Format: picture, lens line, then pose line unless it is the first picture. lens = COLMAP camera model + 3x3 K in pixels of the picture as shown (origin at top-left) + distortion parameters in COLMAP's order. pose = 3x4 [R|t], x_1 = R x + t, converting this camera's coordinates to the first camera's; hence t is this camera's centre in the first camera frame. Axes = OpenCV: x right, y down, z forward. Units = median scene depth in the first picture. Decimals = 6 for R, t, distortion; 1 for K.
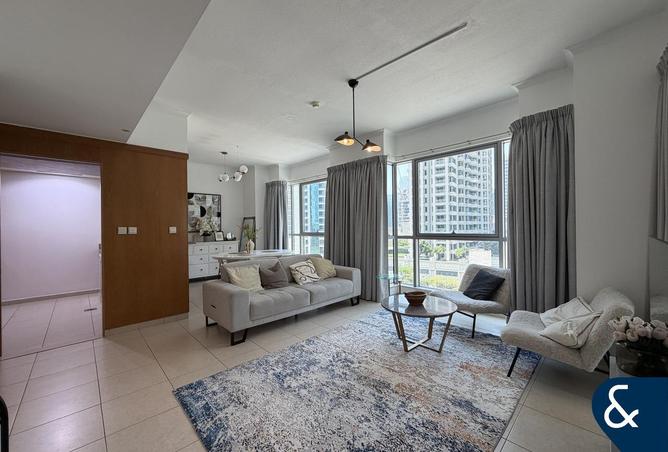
lens RADIAL K [[266.0, 0, 331.9], [0, 266.0, 226.7], [0, 0, 1]] dist [0.000077, -0.000220]
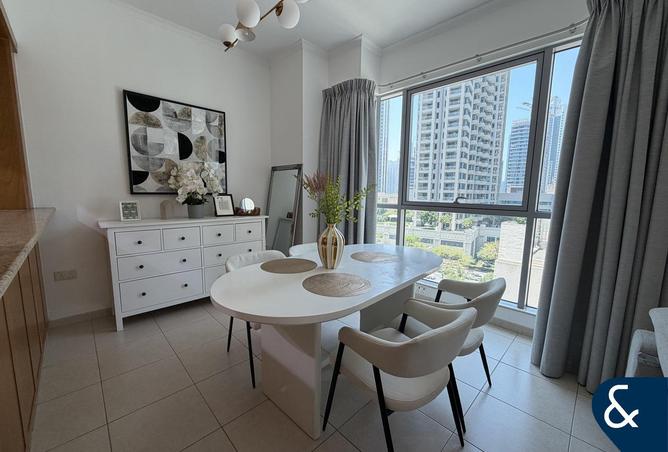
lens RADIAL K [[266.0, 0, 333.0], [0, 266.0, 225.9], [0, 0, 1]] dist [0.000077, -0.000220]
pose [[0.999451, 0.025593, 0.021025, -0.250954], [-0.028048, 0.991597, 0.126285, 0.009204], [-0.017616, -0.126805, 0.991771, 0.552437]]
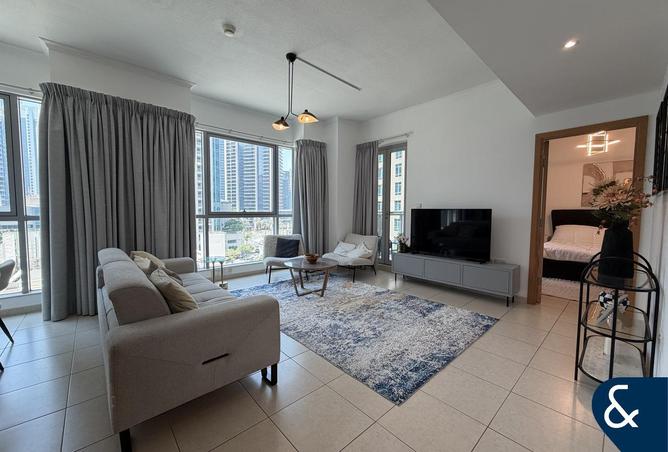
lens RADIAL K [[266.0, 0, 331.4], [0, 266.0, 226.3], [0, 0, 1]] dist [0.000077, -0.000220]
pose [[0.027632, -0.044562, 0.998624, -0.416307], [-0.004822, 0.998988, 0.044712, 0.020589], [-0.999607, -0.006051, 0.027389, 0.363128]]
